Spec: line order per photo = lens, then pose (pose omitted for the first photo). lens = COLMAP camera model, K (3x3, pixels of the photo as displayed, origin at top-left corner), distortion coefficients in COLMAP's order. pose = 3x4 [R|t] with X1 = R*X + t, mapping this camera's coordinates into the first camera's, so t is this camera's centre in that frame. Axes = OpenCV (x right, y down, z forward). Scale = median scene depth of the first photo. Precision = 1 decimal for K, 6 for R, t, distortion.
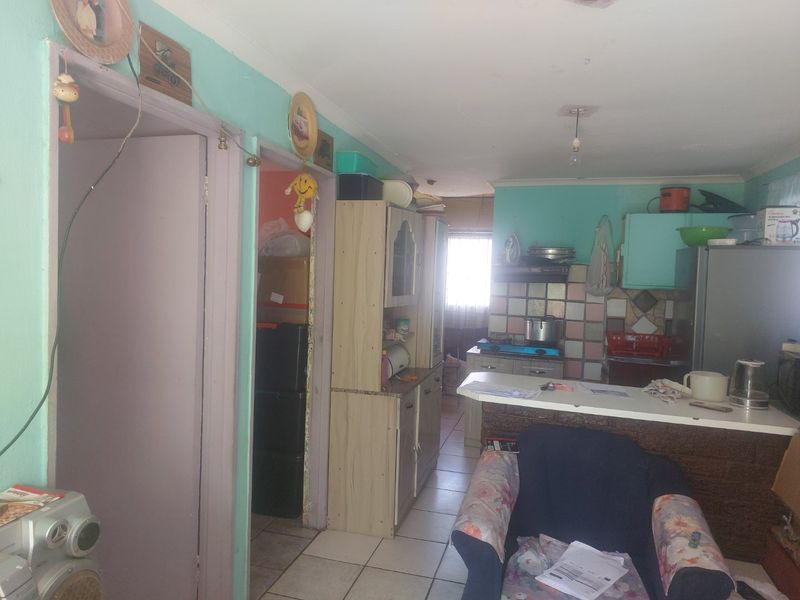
lens RADIAL K [[545.8, 0, 401.5], [0, 545.8, 299.7], [0, 0, 1]] dist [0.045196, -0.059727]
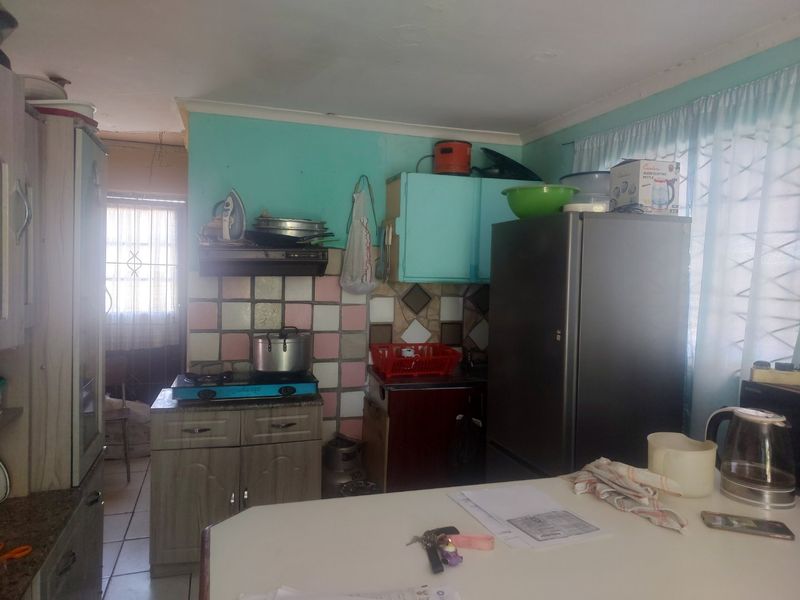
lens RADIAL K [[545.8, 0, 407.1], [0, 545.8, 296.8], [0, 0, 1]] dist [0.045196, -0.059727]
pose [[0.824723, -0.040861, 0.564058, 0.026198], [0.035804, 0.999158, 0.020030, -0.014682], [-0.564402, 0.003676, 0.825492, 0.410585]]
